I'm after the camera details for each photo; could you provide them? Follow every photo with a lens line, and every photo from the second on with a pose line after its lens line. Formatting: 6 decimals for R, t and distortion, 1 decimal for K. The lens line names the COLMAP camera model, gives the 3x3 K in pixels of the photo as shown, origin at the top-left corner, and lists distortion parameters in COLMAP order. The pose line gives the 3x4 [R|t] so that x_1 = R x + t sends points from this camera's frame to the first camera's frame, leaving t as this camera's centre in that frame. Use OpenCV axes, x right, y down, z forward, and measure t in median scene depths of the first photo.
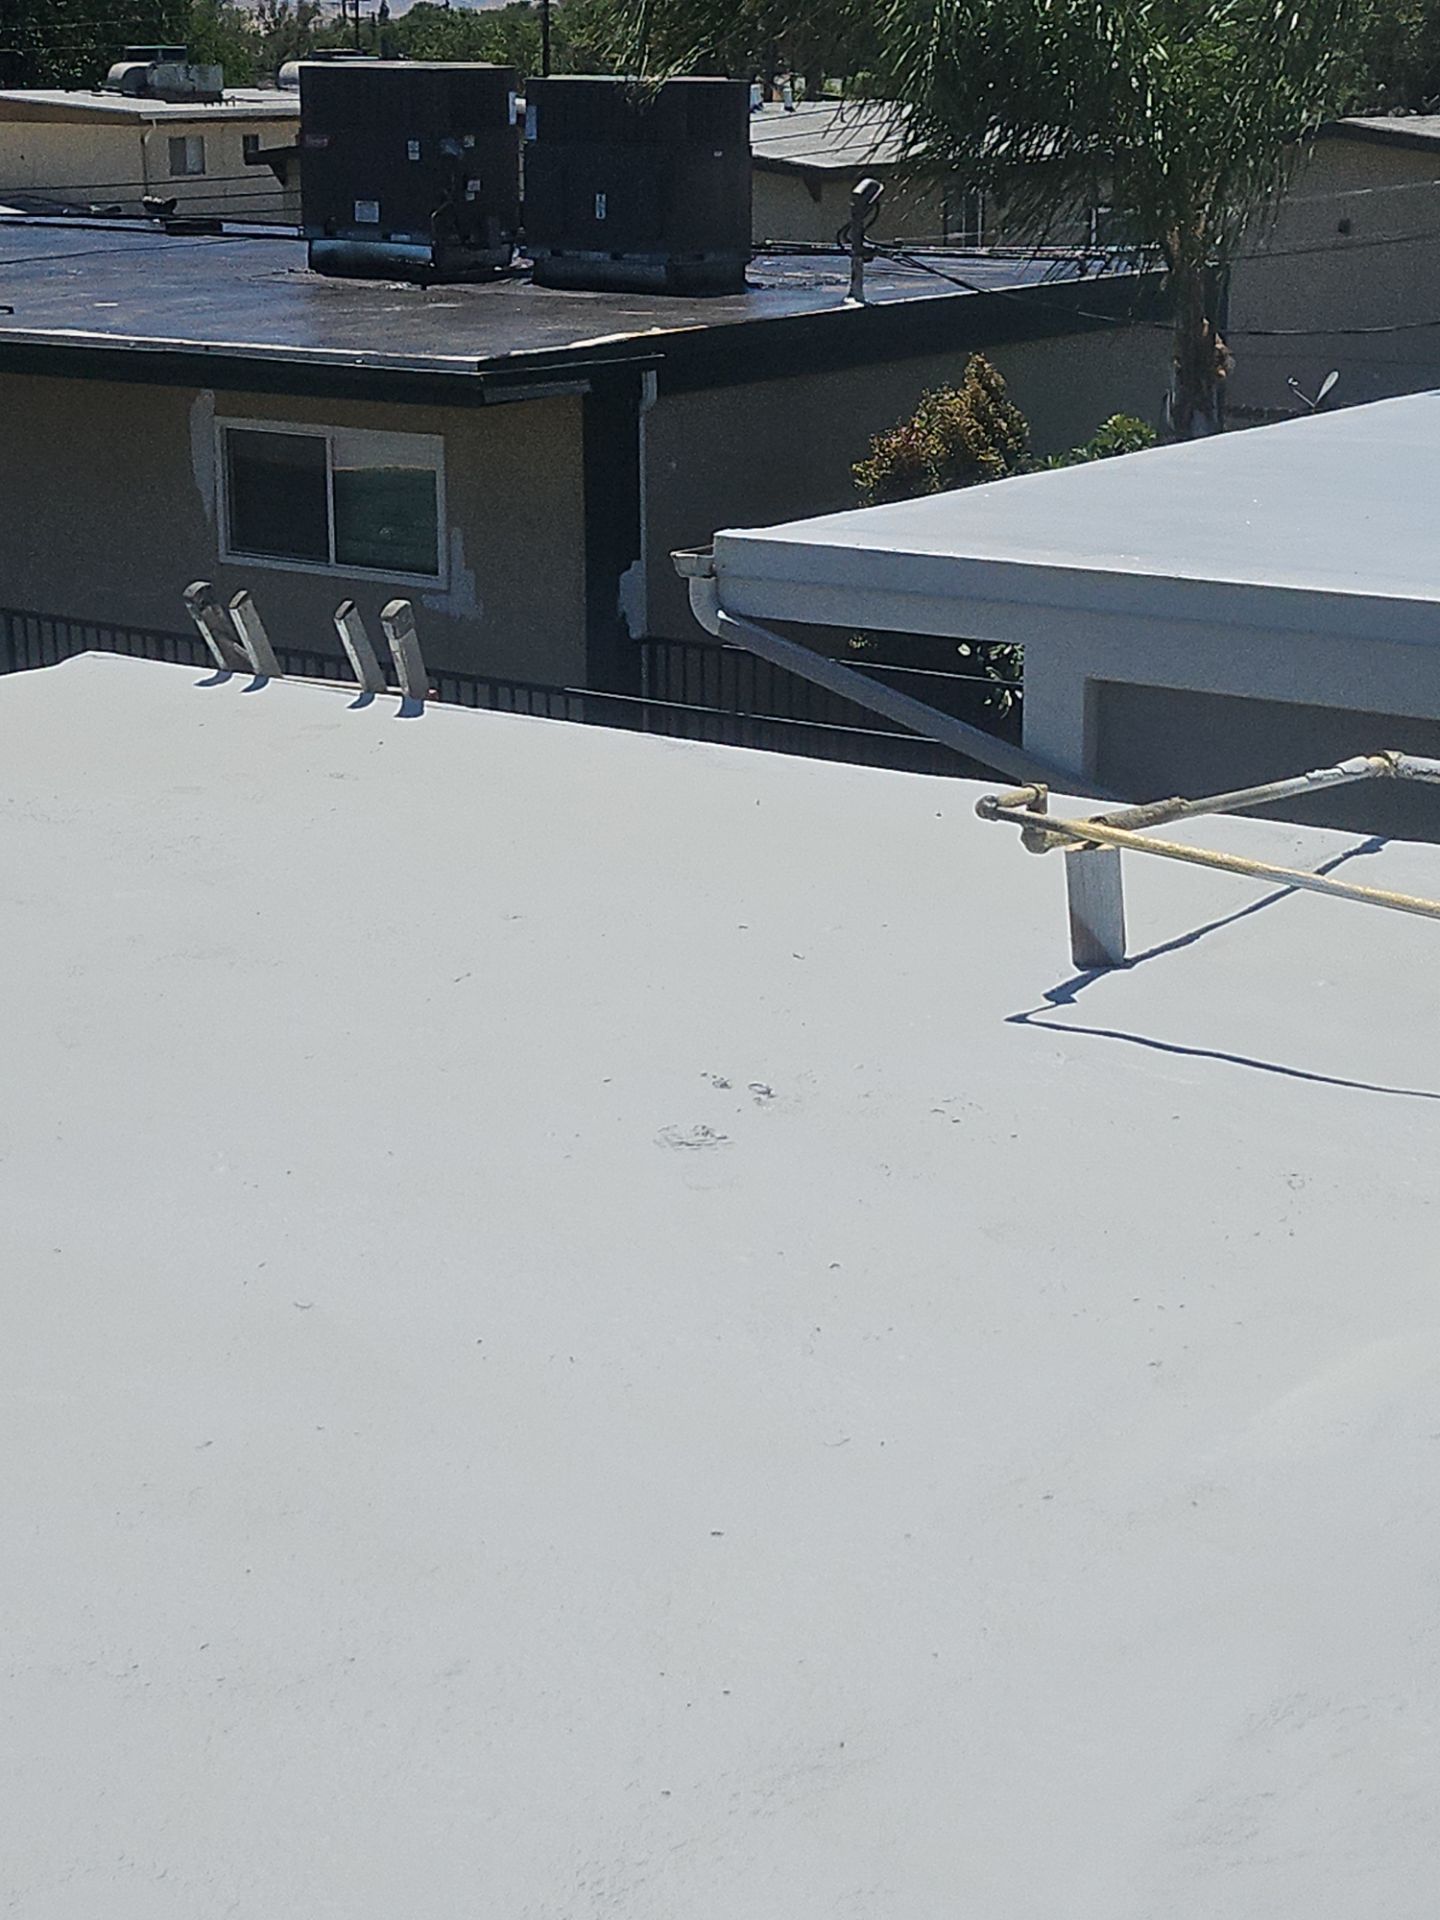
lens RADIAL K [[3158.9, 0, 720.0], [0, 3158.9, 960.0], [0, 0, 1]] dist [0.181309, -1.146352]
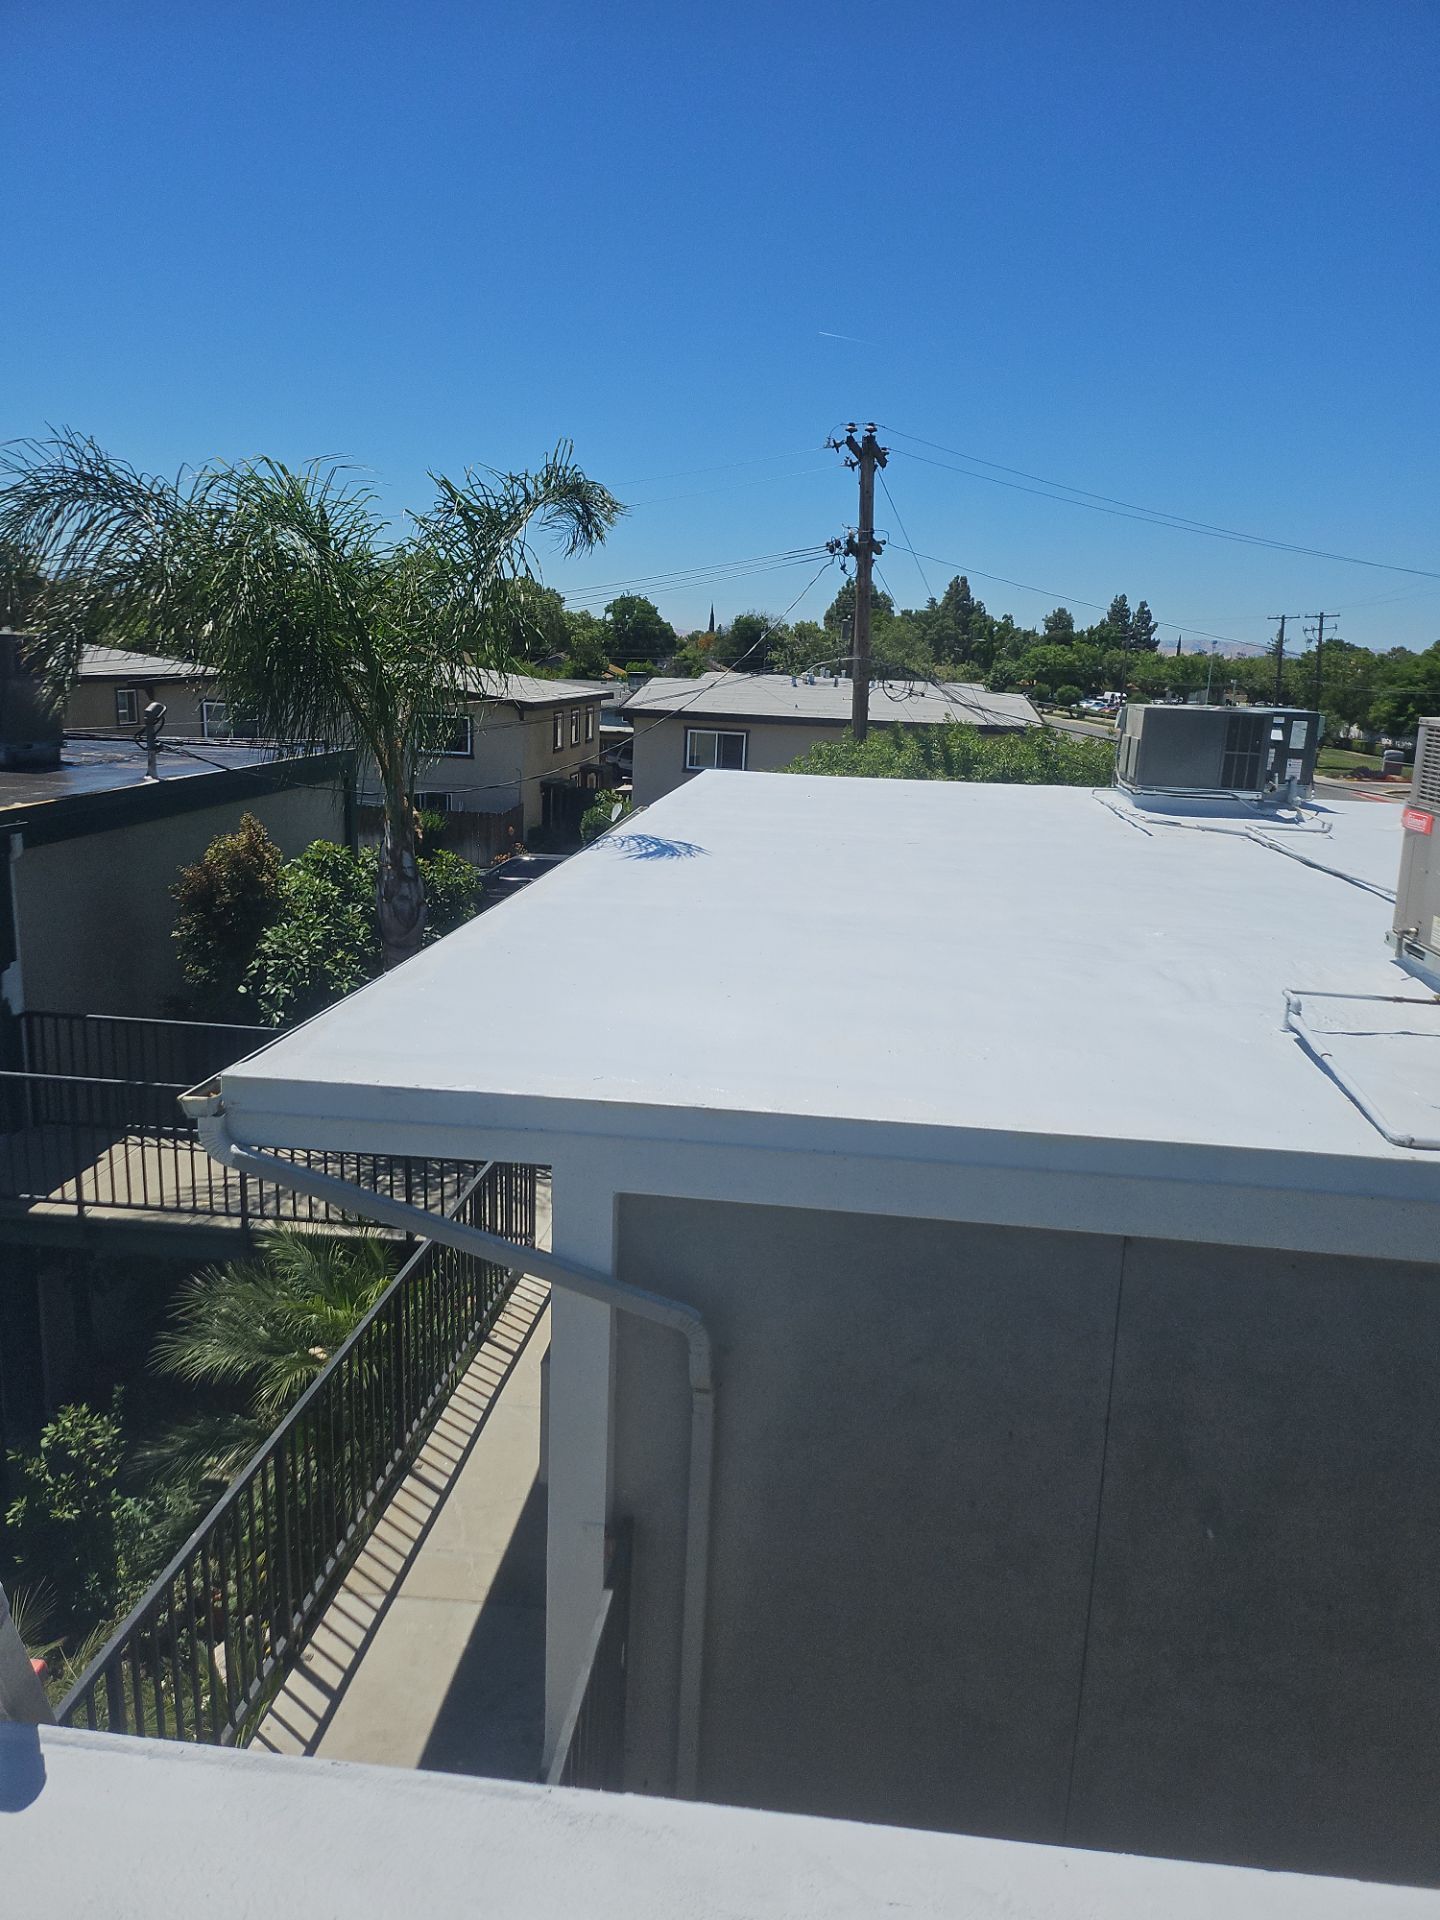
lens RADIAL K [[1329.0, 0, 735.6], [0, 1329.0, 932.5], [0, 0, 1]] dist [0.082021, -0.096027]
pose [[0.869336, -0.063874, 0.490076, -0.040069], [0.092153, 0.995172, -0.033763, -0.086720], [-0.485553, 0.074513, 0.871026, 0.299370]]
